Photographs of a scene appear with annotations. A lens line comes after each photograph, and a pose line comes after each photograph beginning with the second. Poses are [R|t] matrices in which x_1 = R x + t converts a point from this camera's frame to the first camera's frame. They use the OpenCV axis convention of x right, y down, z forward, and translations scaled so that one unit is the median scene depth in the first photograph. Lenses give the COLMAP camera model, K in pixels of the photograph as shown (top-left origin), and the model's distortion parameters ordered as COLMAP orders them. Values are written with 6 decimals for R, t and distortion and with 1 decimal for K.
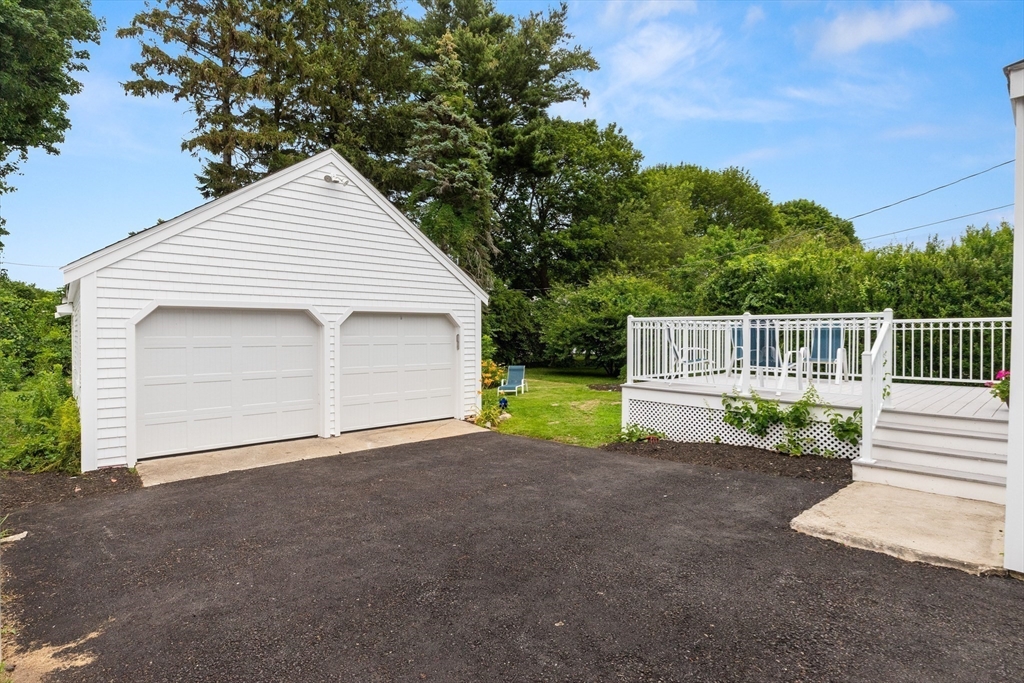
lens RADIAL K [[455.9, 0, 512.2], [0, 455.9, 339.4], [0, 0, 1]] dist [-0.001561, 0.000465]
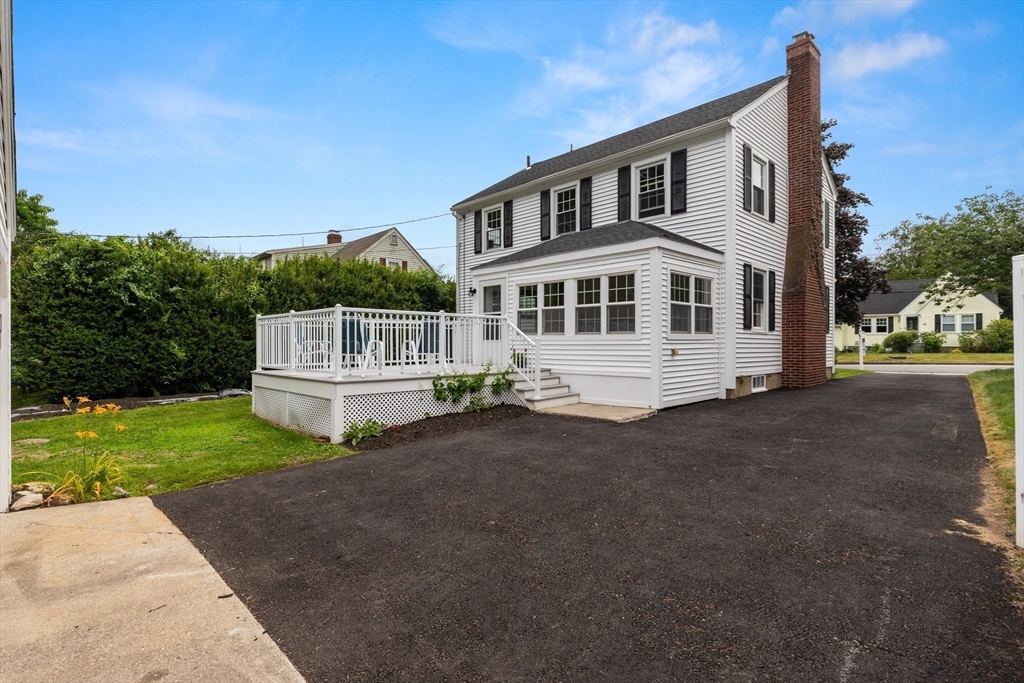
lens RADIAL K [[505.2, 0, 515.8], [0, 505.2, 344.7], [0, 0, 1]] dist [-0.000389, -0.000233]
pose [[-0.001482, -0.001498, 0.999998, -1.156109], [0.003608, 0.999992, 0.001503, 0.058625], [-0.999992, 0.003610, -0.001477, 1.097272]]
